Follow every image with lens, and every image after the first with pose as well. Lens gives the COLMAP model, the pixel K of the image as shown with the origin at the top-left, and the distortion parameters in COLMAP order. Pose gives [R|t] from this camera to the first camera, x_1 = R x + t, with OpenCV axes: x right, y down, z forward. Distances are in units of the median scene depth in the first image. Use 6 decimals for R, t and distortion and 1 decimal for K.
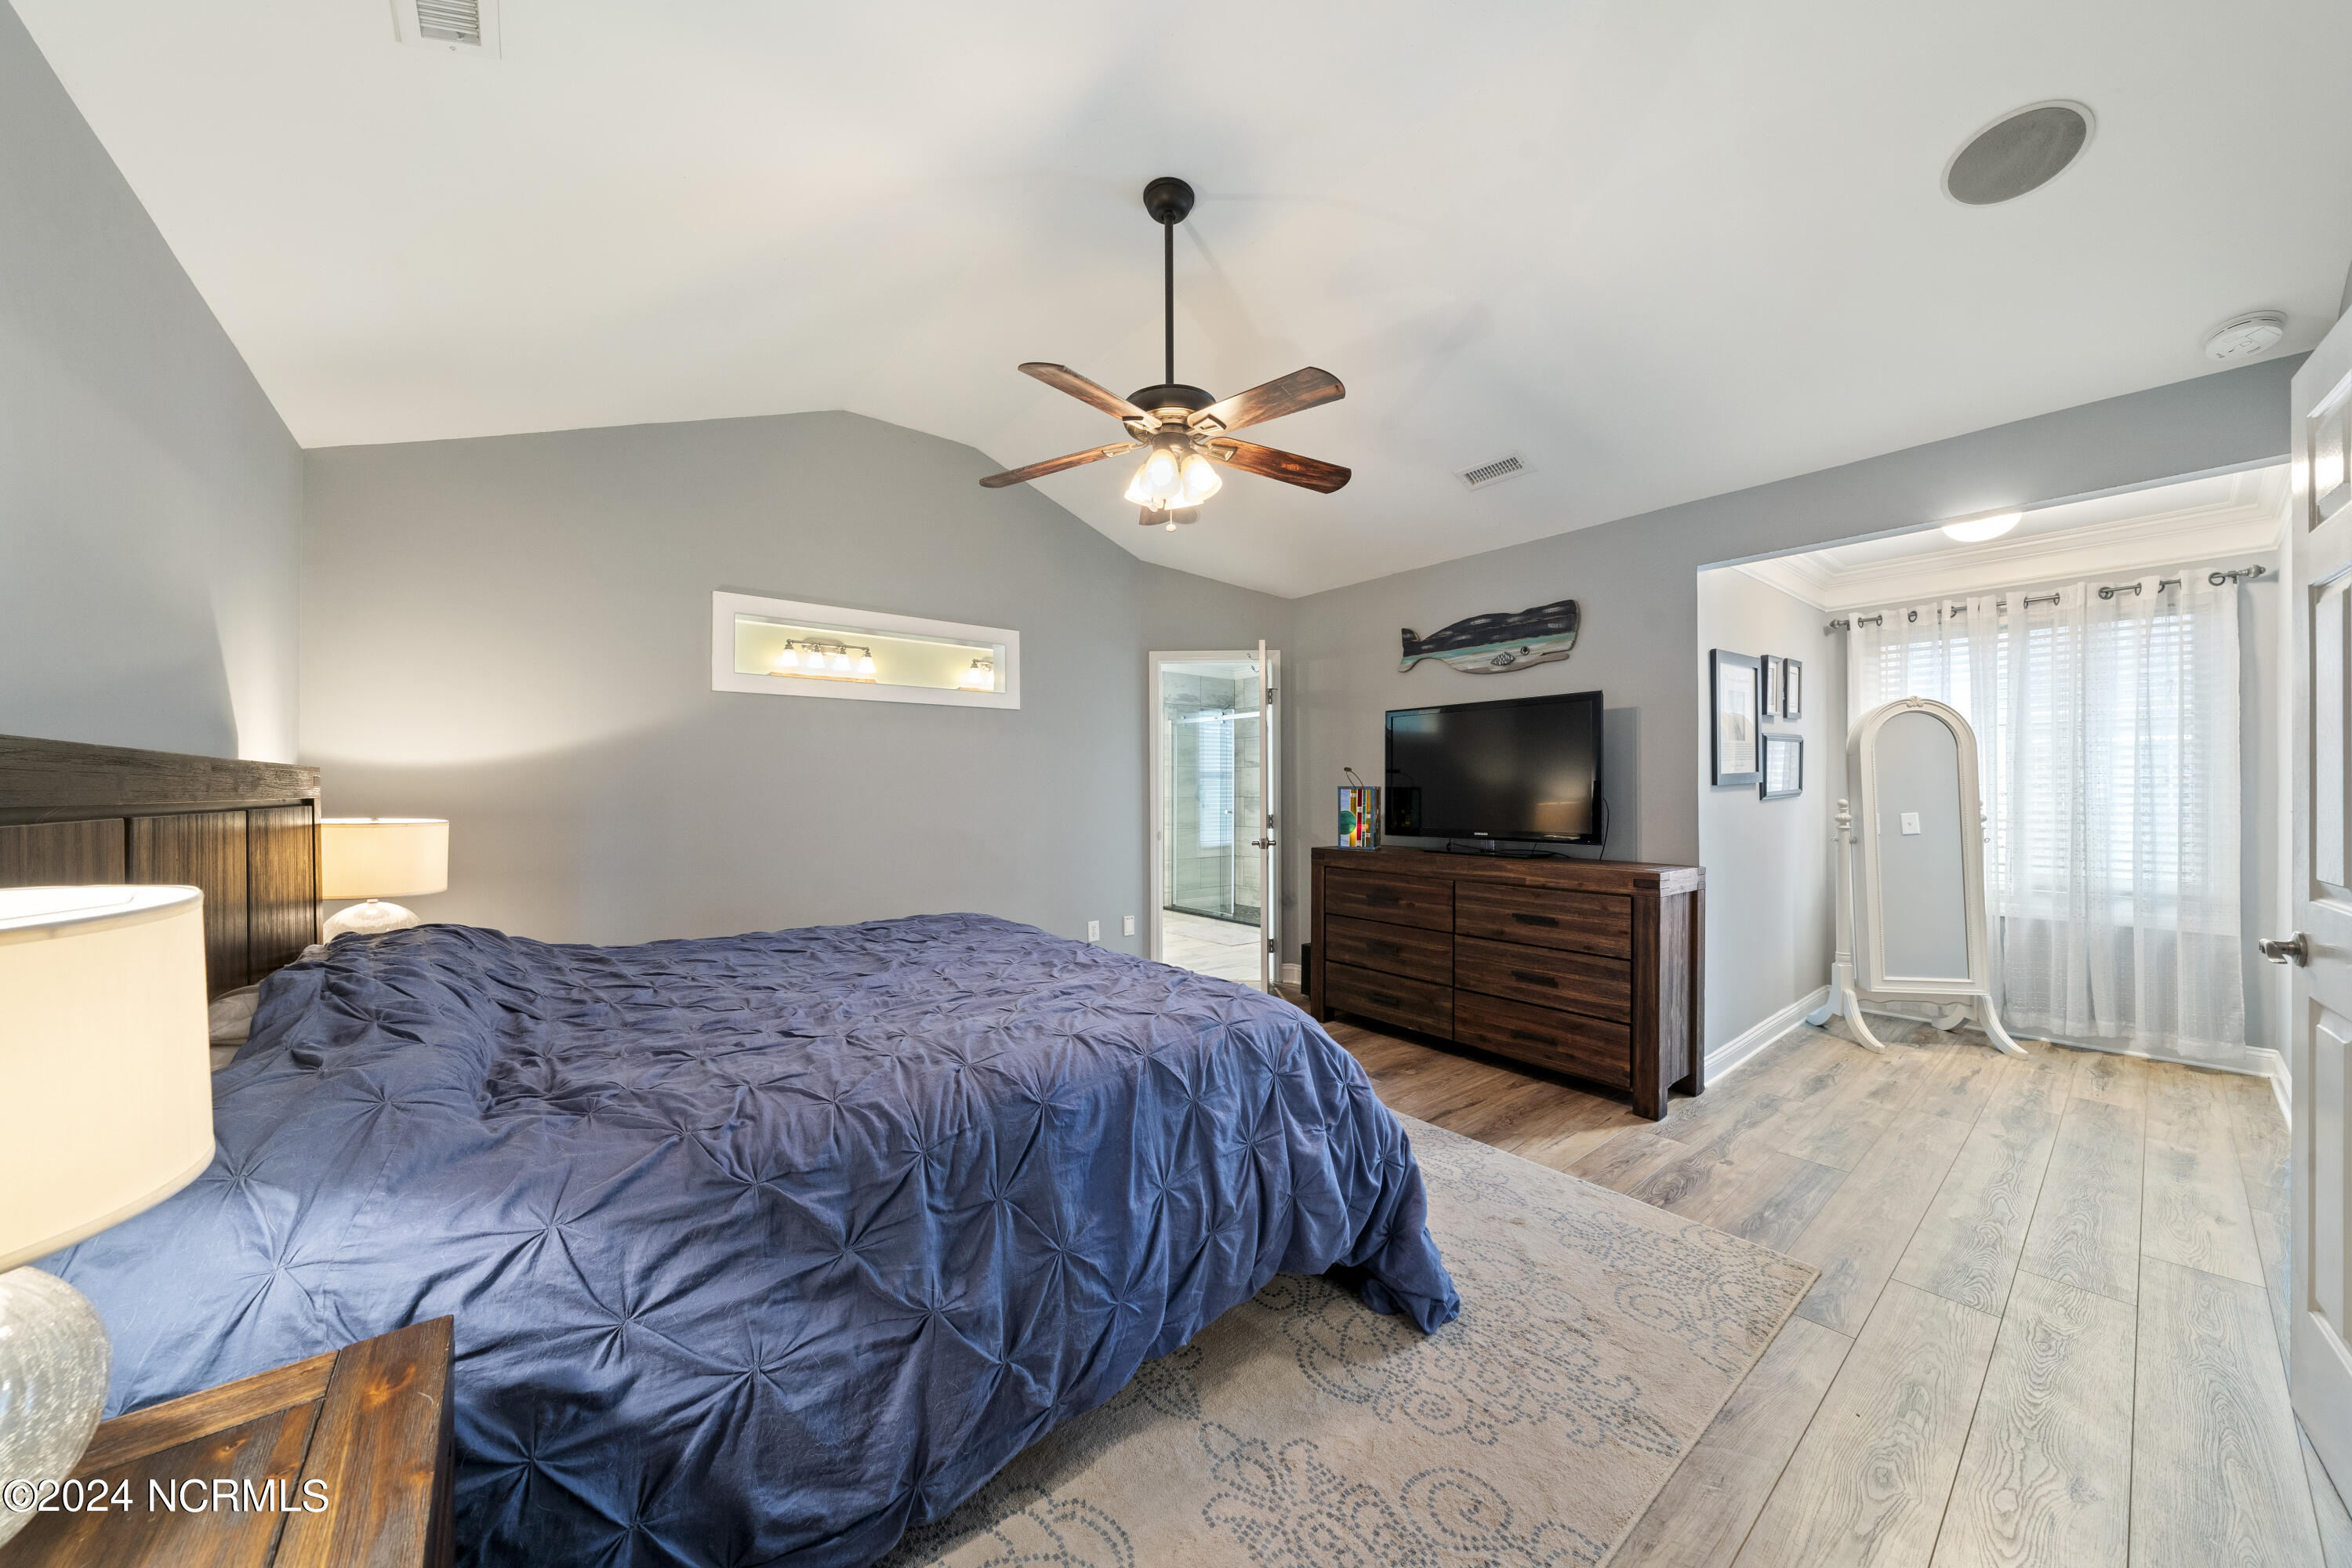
lens RADIAL K [[808.9, 0, 1186.3], [0, 808.9, 788.7], [0, 0, 1]] dist [-0.001632, -0.000572]
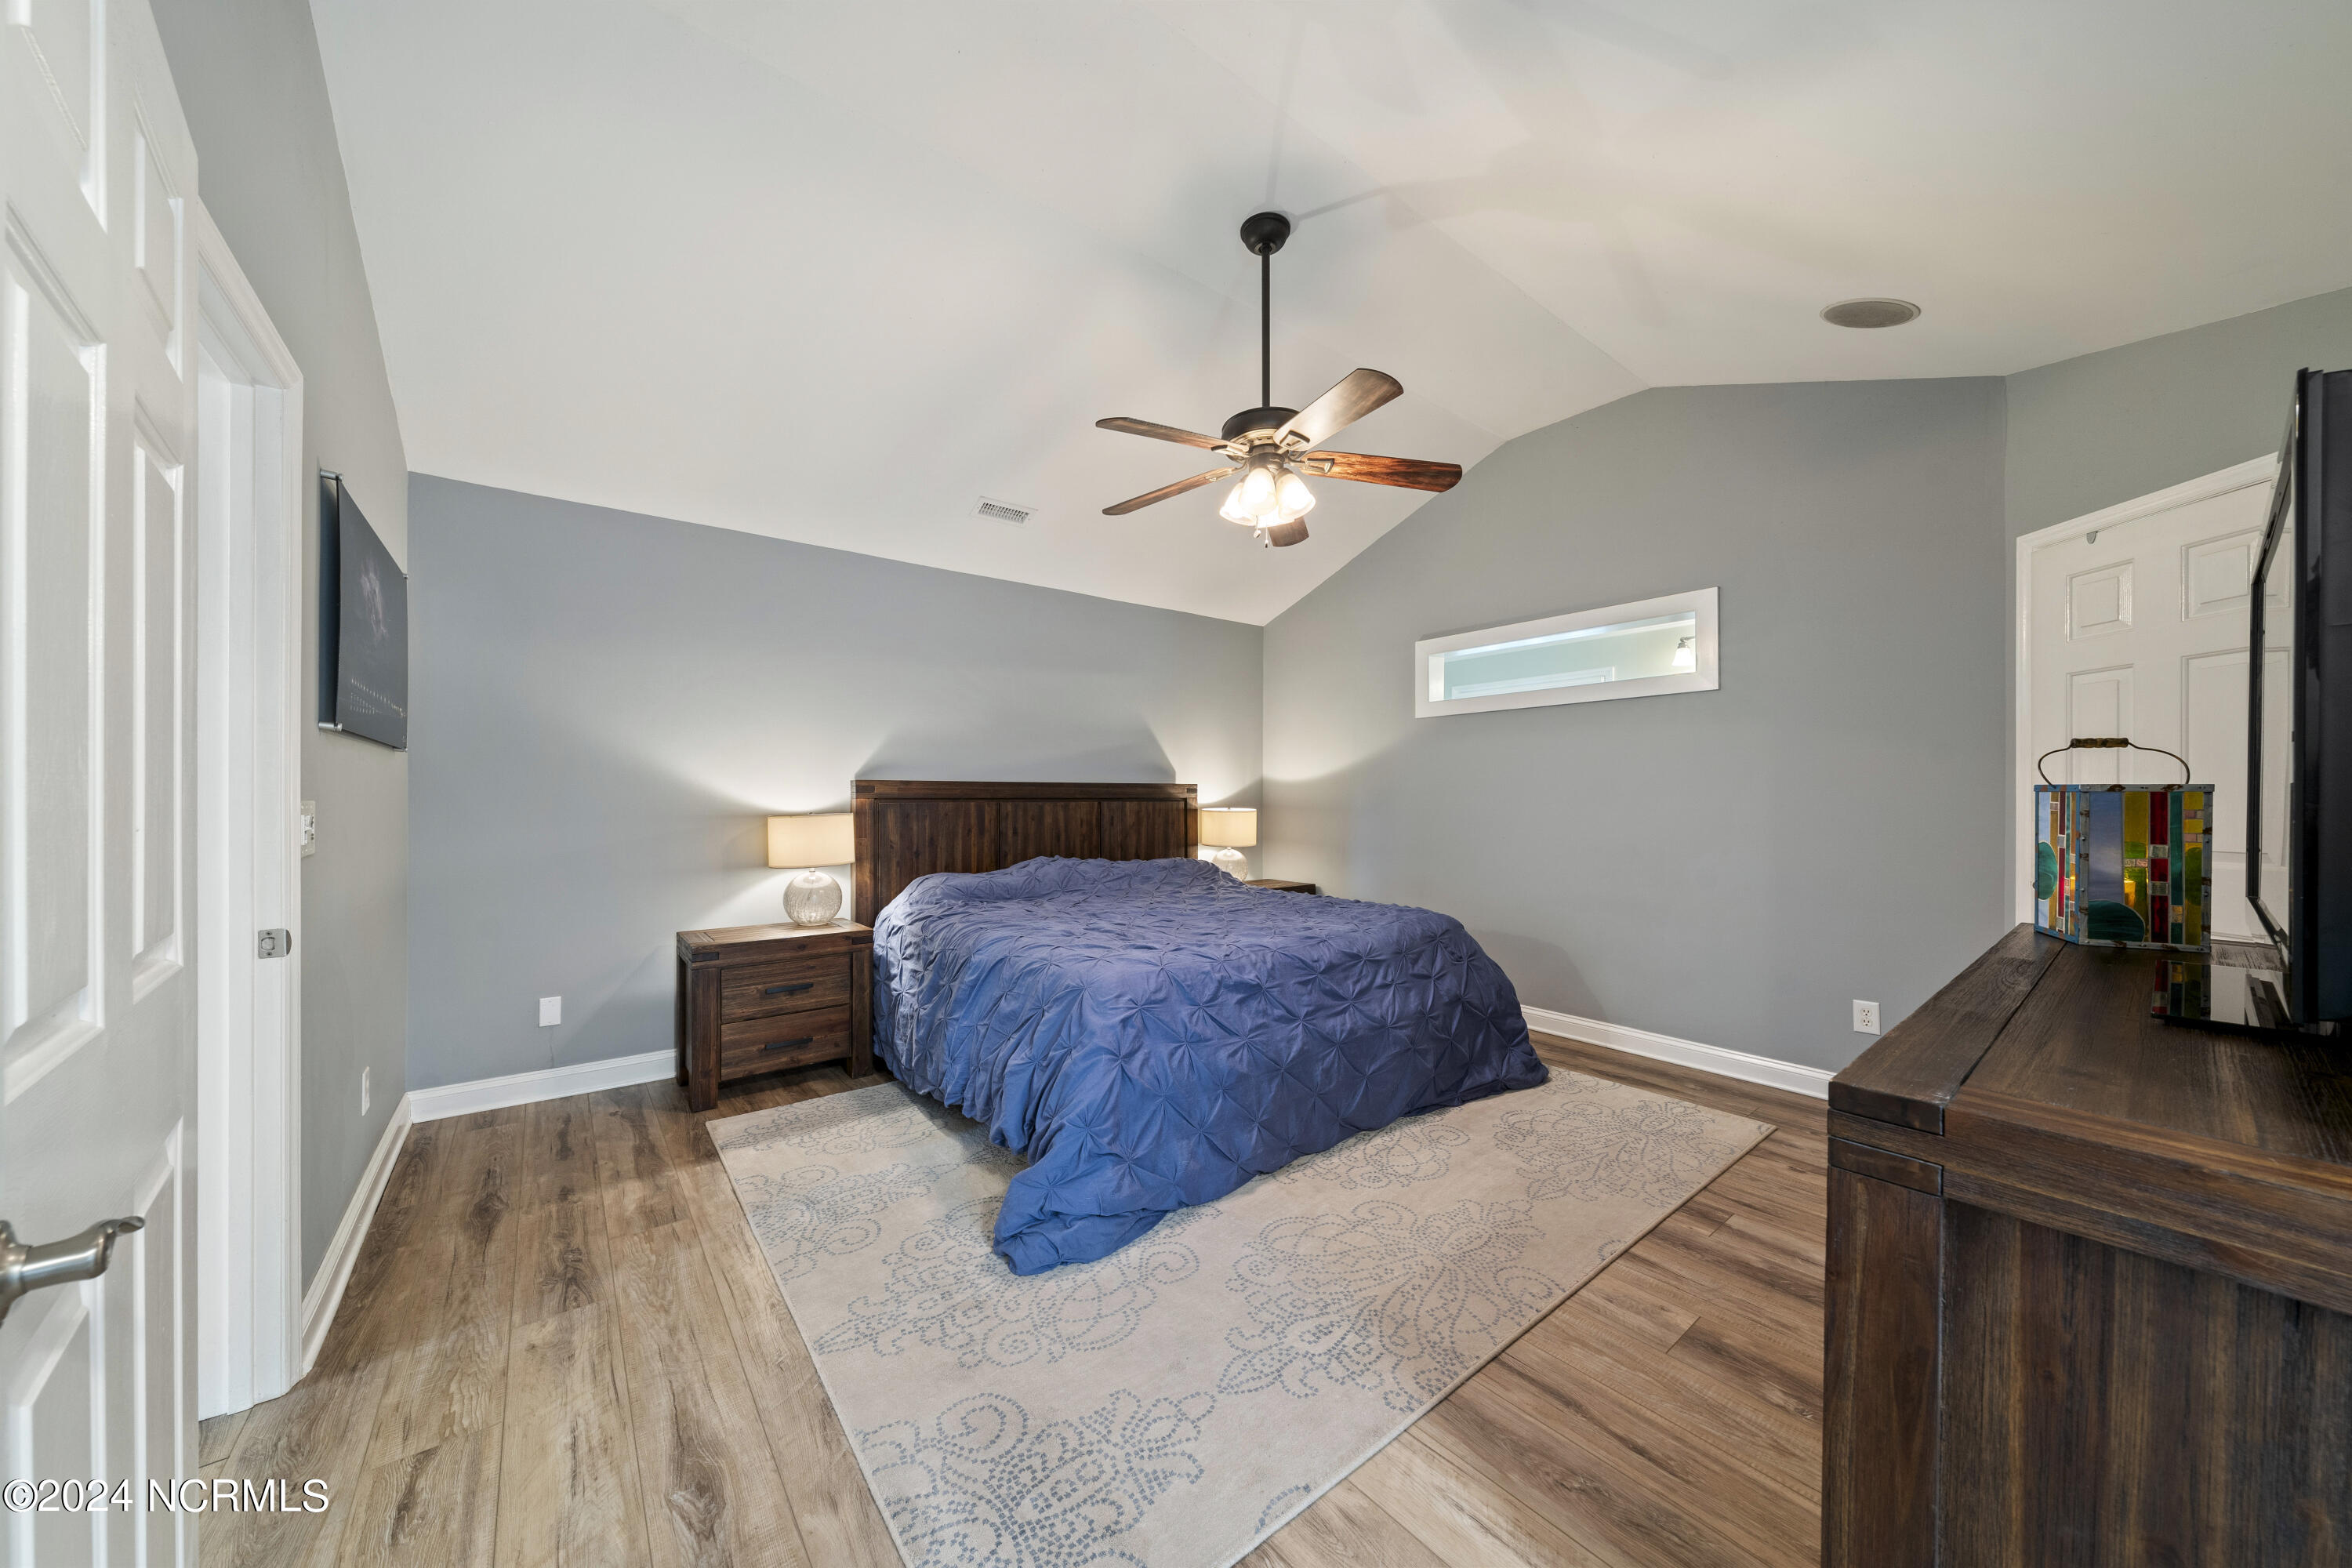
lens RADIAL K [[808.9, 0, 1174.5], [0, 808.9, 800.0], [0, 0, 1]] dist [-0.001632, -0.000572]
pose [[-0.032287, 0.005380, -0.999464, 0.990949], [0.000221, 0.999986, 0.005376, 0.004505], [0.999479, -0.000047, -0.032288, 0.877589]]
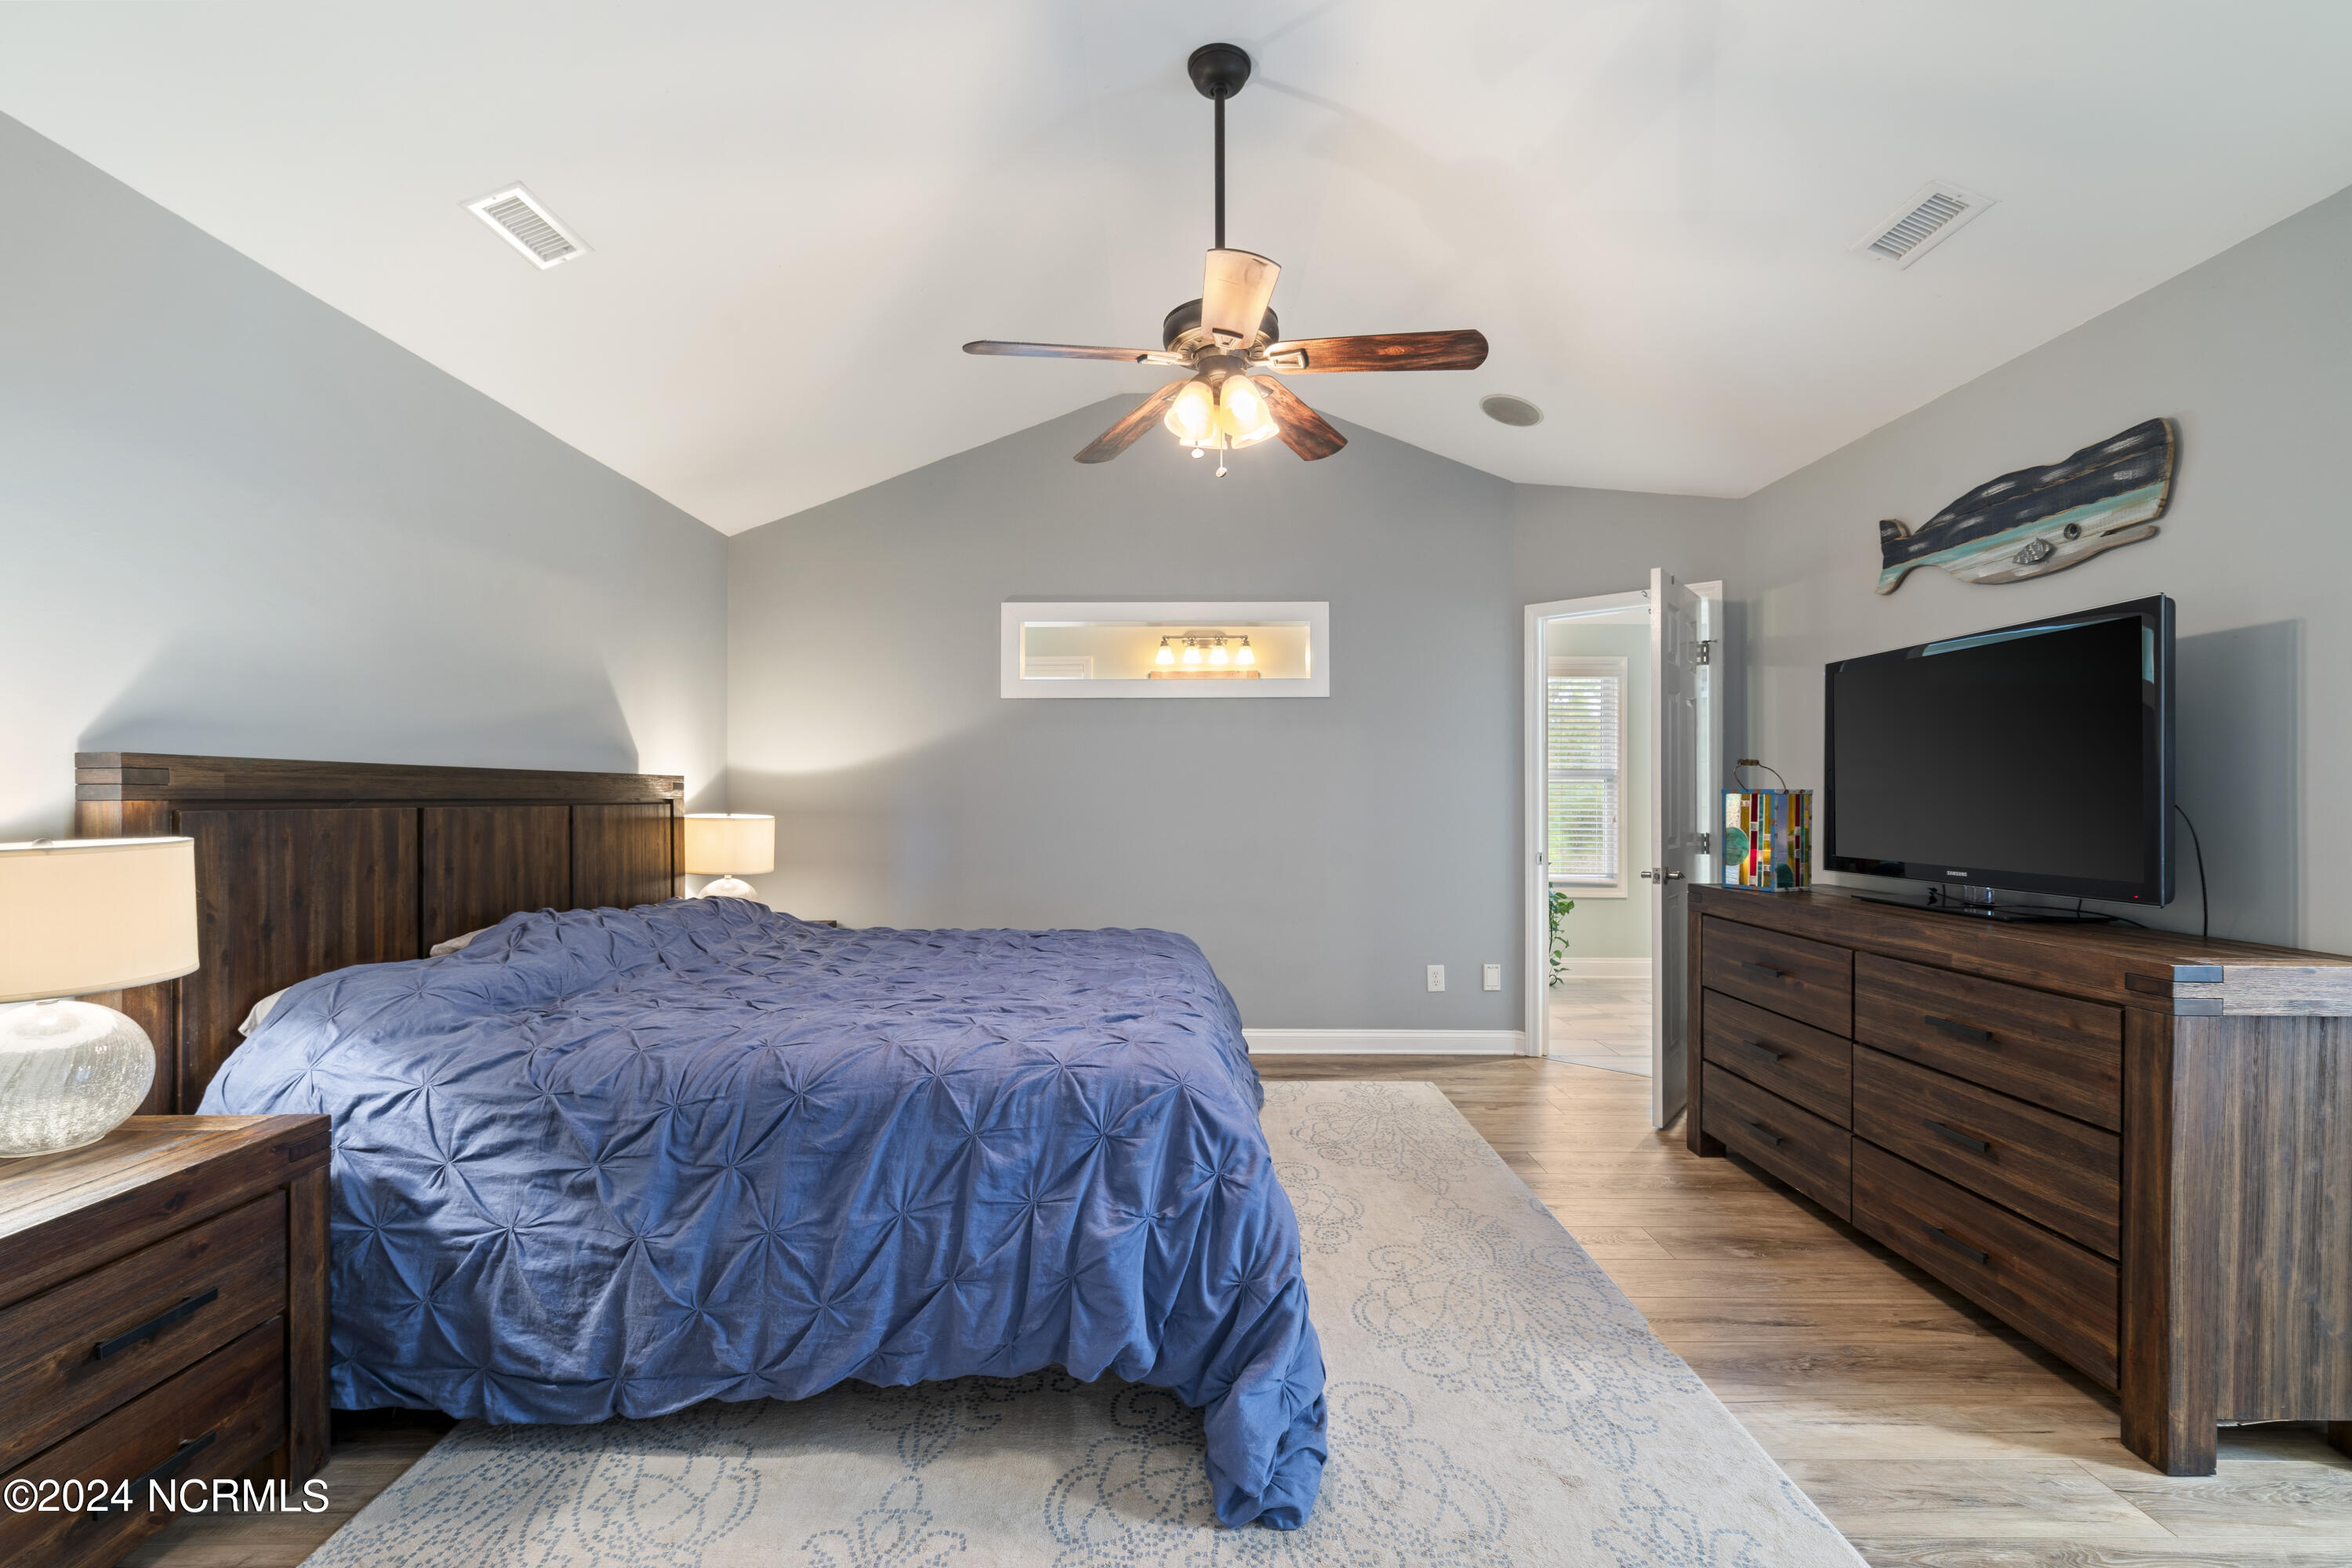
lens RADIAL K [[1023.4, 0, 1181.6], [0, 1023.4, 796.1], [0, 0, 1]] dist [0.004460, -0.001400]
pose [[0.774831, 0.002212, -0.632164, 0.578997], [-0.001634, 0.999998, 0.001496, 0.003472], [0.632166, -0.000126, 0.774833, 0.165881]]
